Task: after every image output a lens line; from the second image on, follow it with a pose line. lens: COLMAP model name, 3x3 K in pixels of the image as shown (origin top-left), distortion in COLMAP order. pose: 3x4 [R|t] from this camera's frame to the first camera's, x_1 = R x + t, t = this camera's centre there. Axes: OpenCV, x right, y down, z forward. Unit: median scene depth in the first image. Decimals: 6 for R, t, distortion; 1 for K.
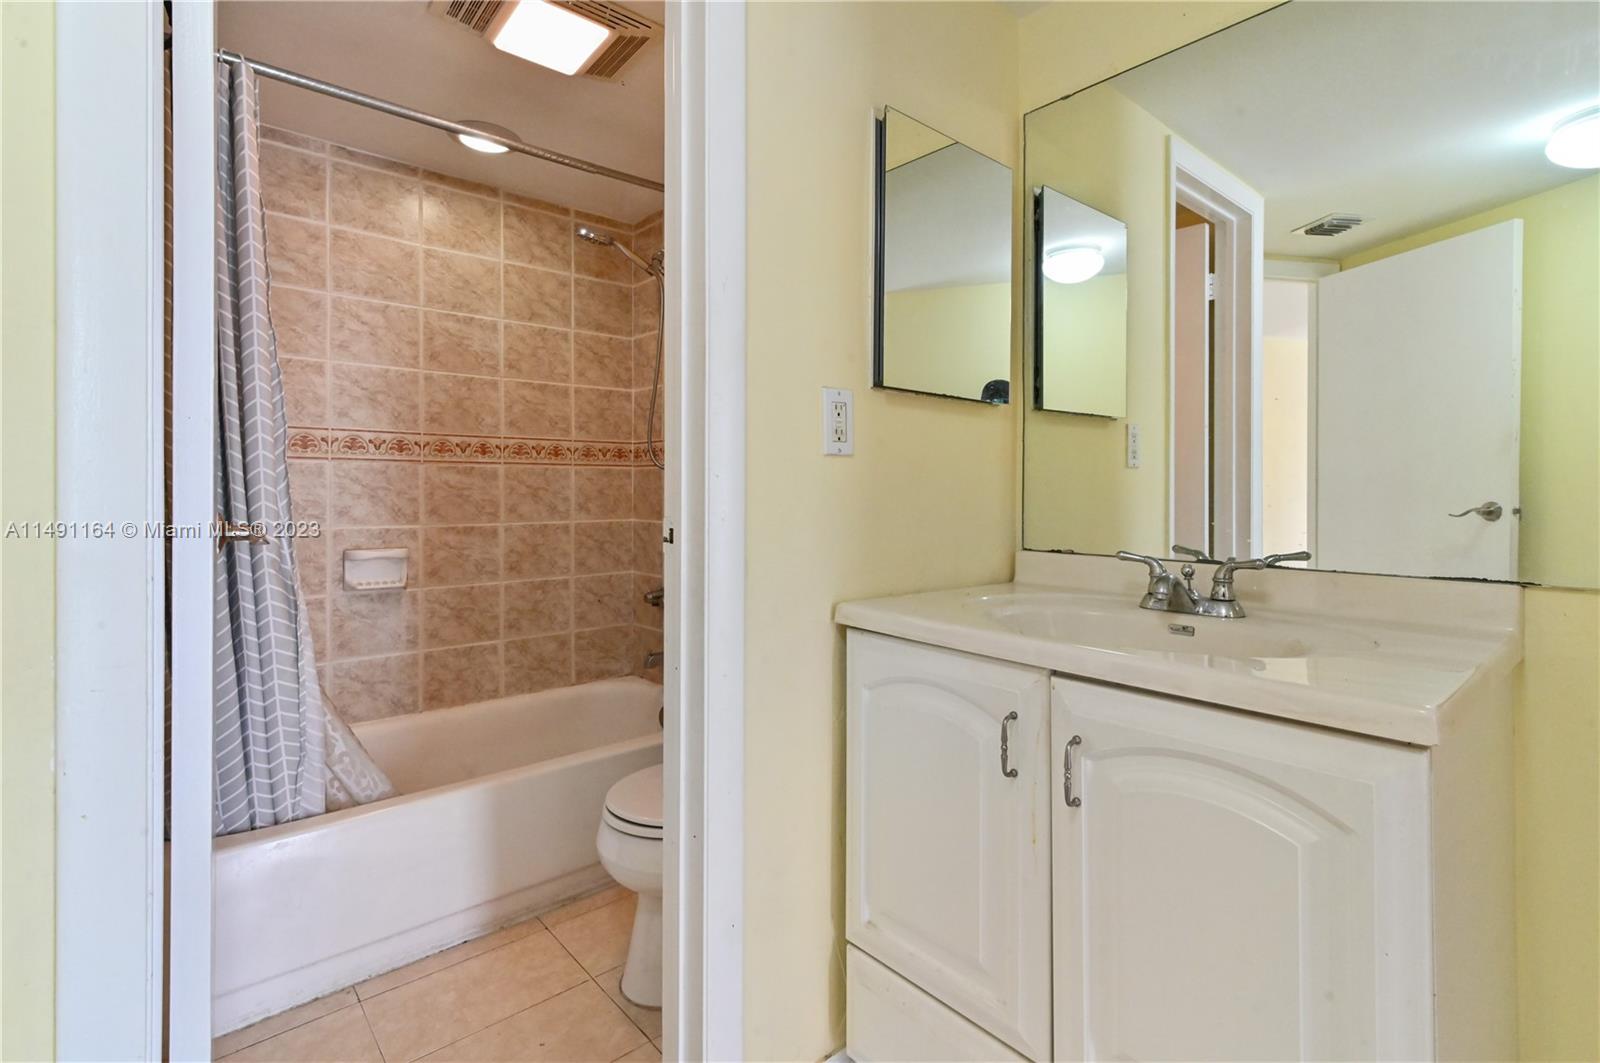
lens RADIAL K [[743.8, 0, 790.5], [0, 743.8, 499.5], [0, 0, 1]] dist [-0.004196, -0.001622]
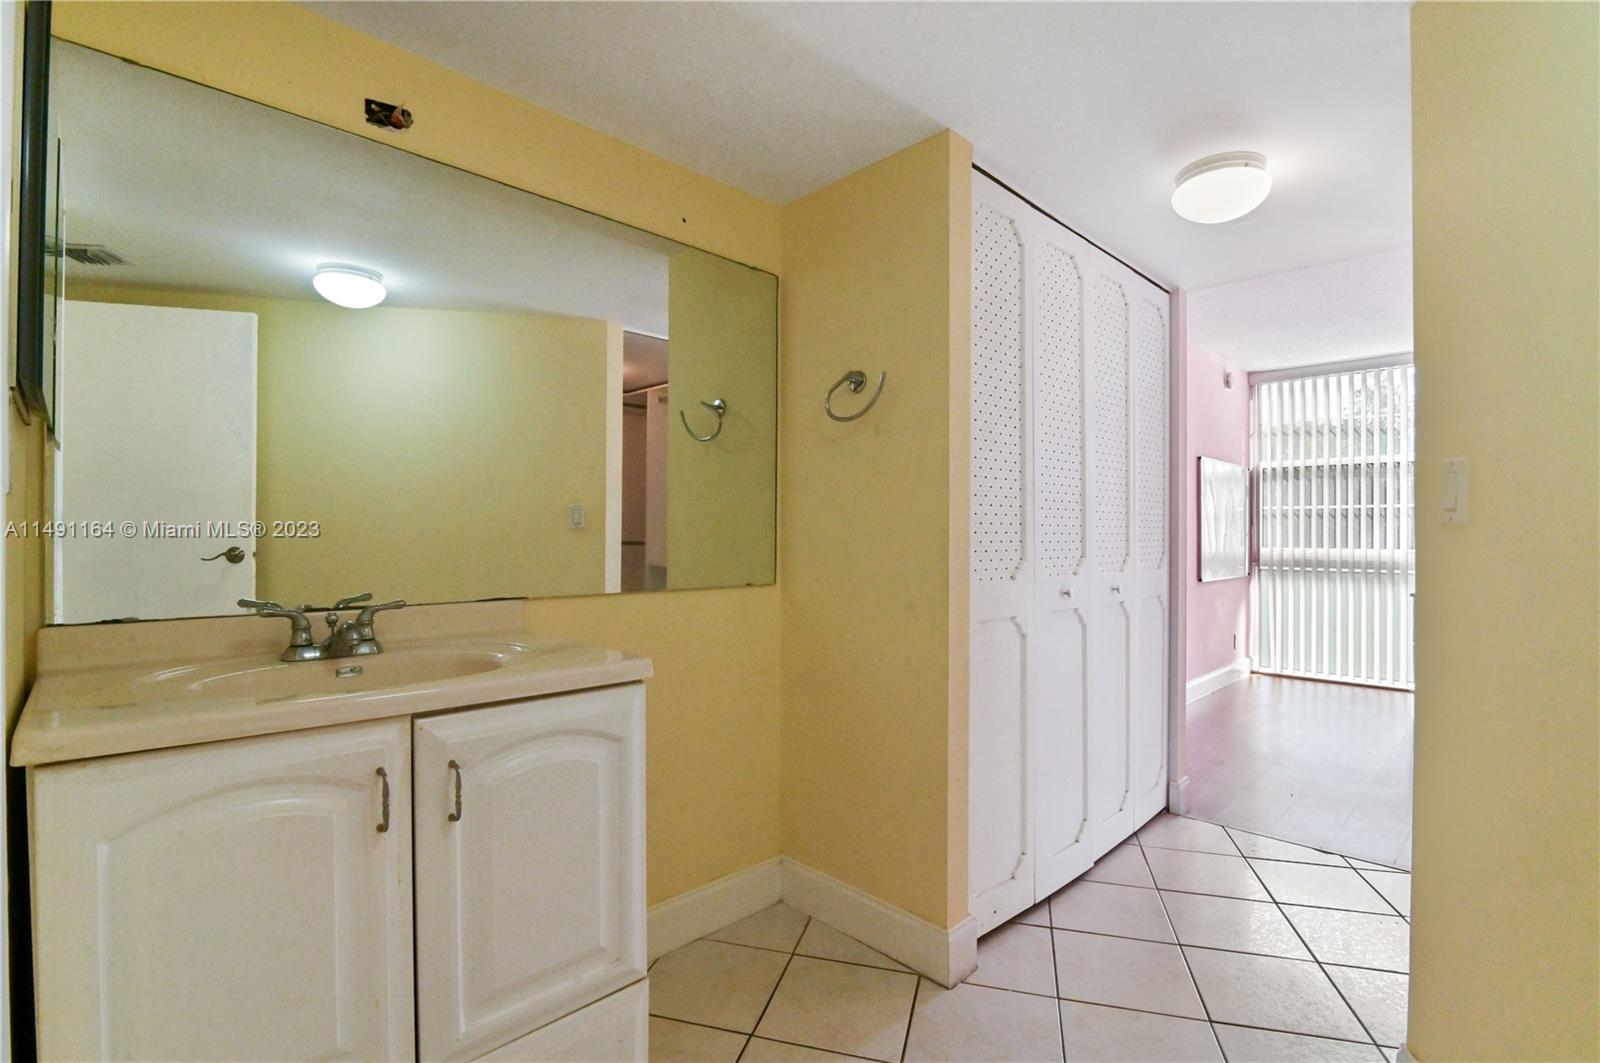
lens RADIAL K [[743.8, 0, 799.6], [0, 743.8, 530.9], [0, 0, 1]] dist [-0.004196, -0.001622]
pose [[-0.066961, 0.004096, 0.997747, -0.611985], [0.007472, 0.999966, -0.003603, -0.023882], [-0.997728, 0.007214, -0.066990, 0.406322]]
